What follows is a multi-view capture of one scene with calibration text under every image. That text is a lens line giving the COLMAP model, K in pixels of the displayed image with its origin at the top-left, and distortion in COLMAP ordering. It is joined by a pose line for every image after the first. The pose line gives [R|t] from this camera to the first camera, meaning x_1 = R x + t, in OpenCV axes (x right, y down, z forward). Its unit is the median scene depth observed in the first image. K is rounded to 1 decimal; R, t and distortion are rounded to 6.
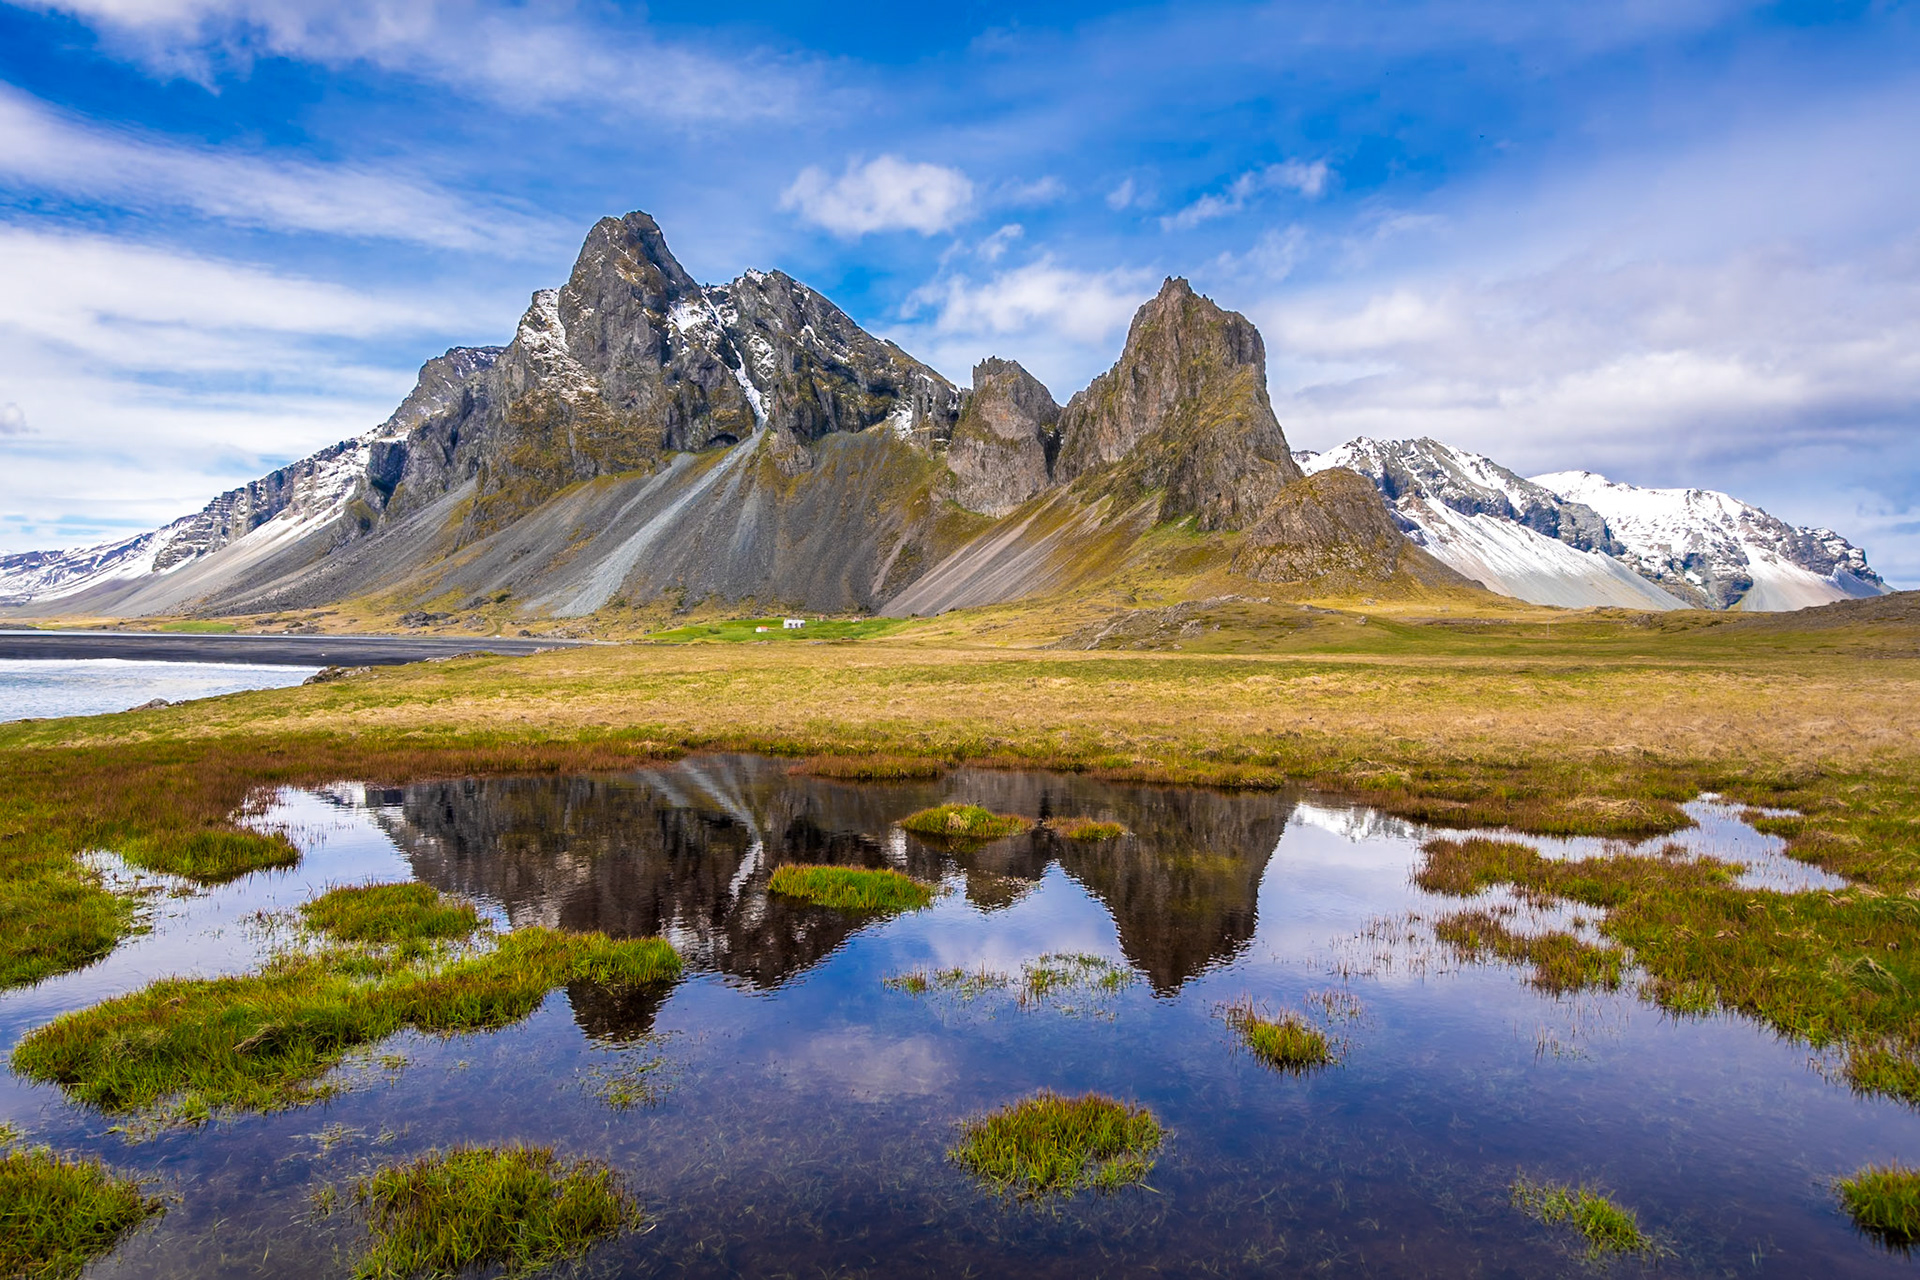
lens RADIAL K [[1349.5, 0, 960.0], [0, 1349.5, 640.0], [0, 0, 1]] dist [-0.042109, 0.002906]
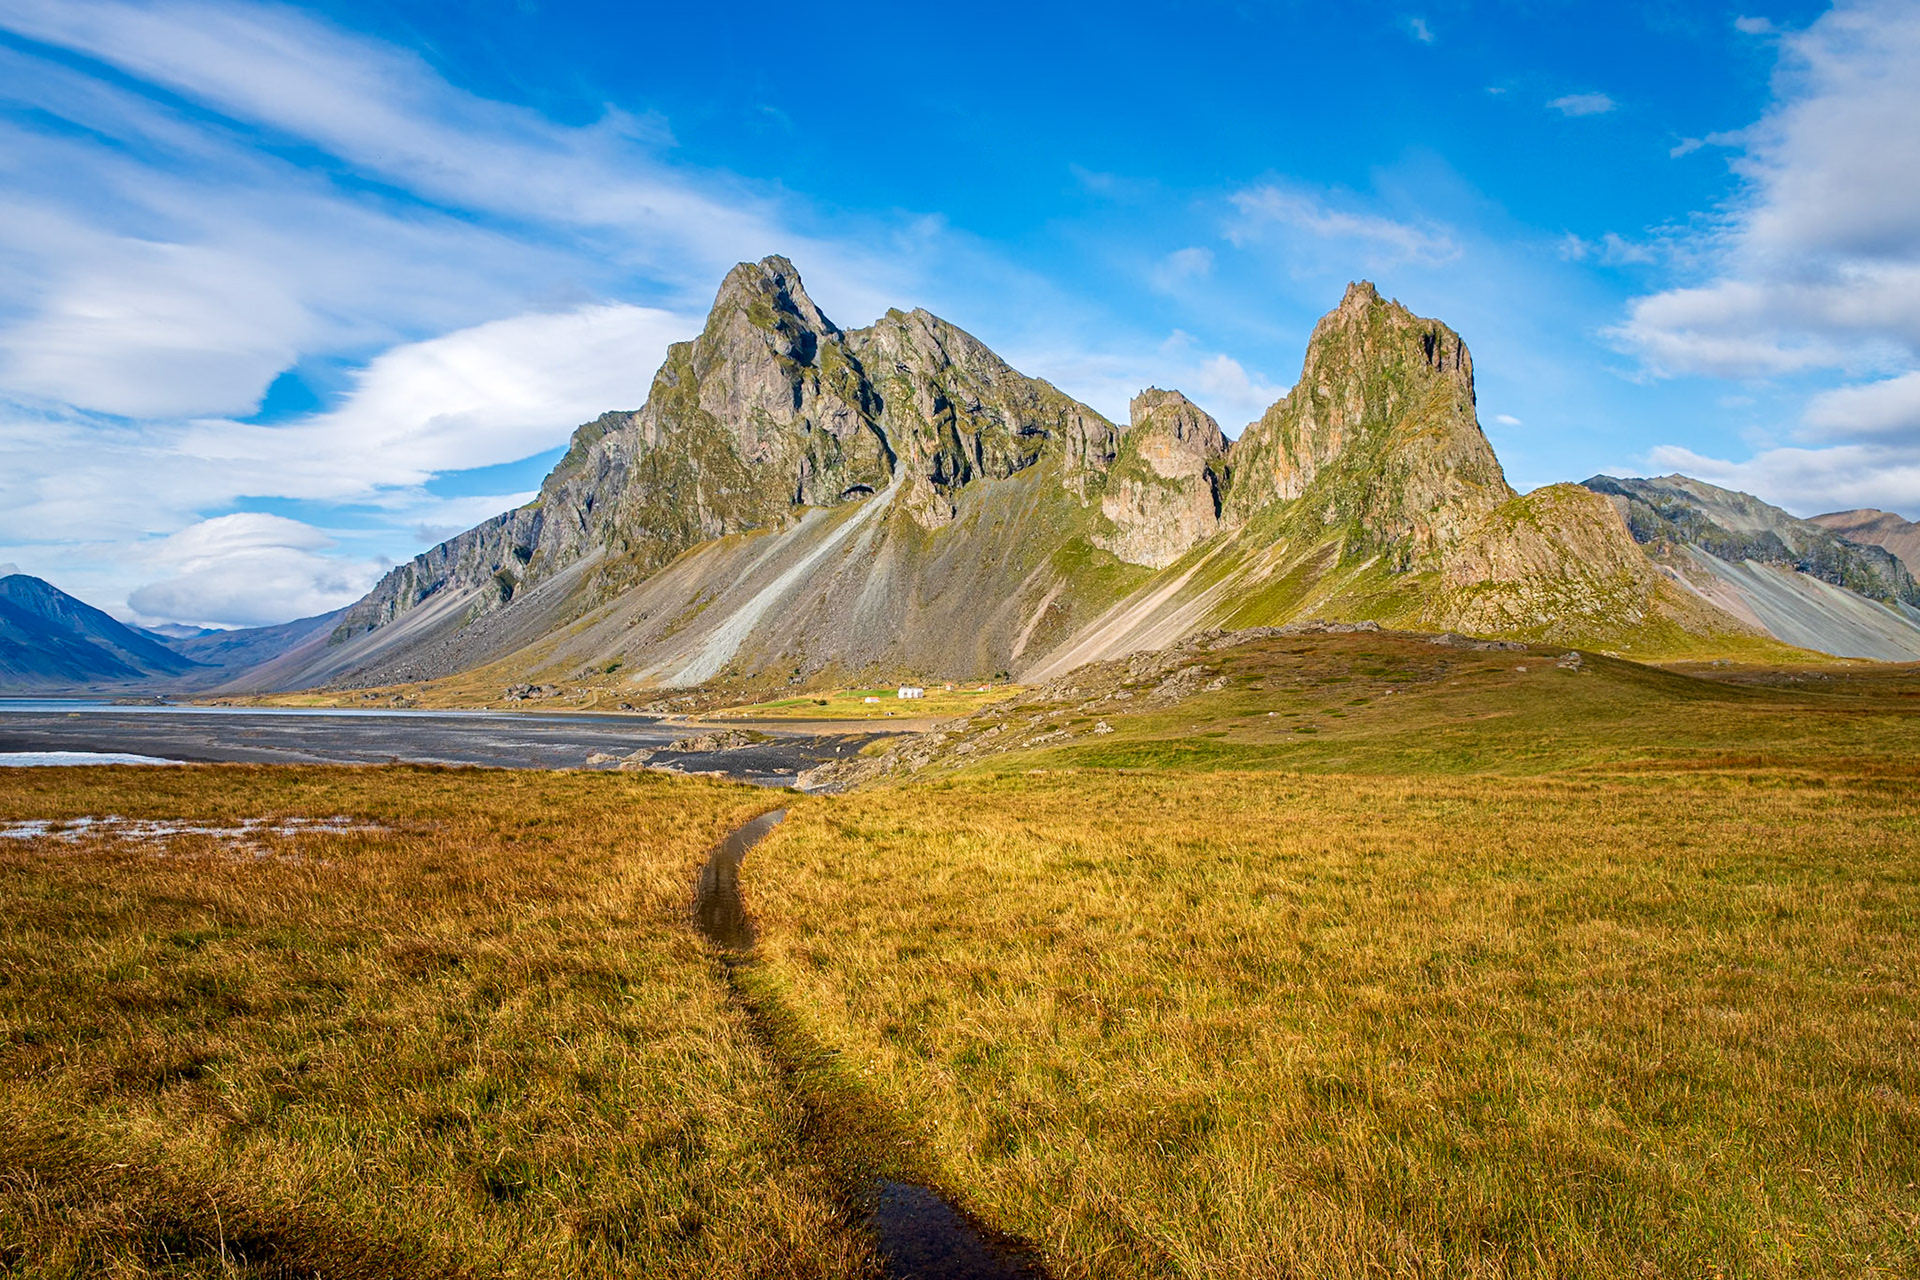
lens RADIAL K [[1349.5, 0, 960.0], [0, 1349.5, 640.0], [0, 0, 1]] dist [-0.042109, 0.002906]
pose [[0.987080, -0.015926, -0.159433, 0.038888], [0.007802, 0.998645, -0.051456, -0.001264], [0.160036, 0.049547, 0.985867, 0.124270]]
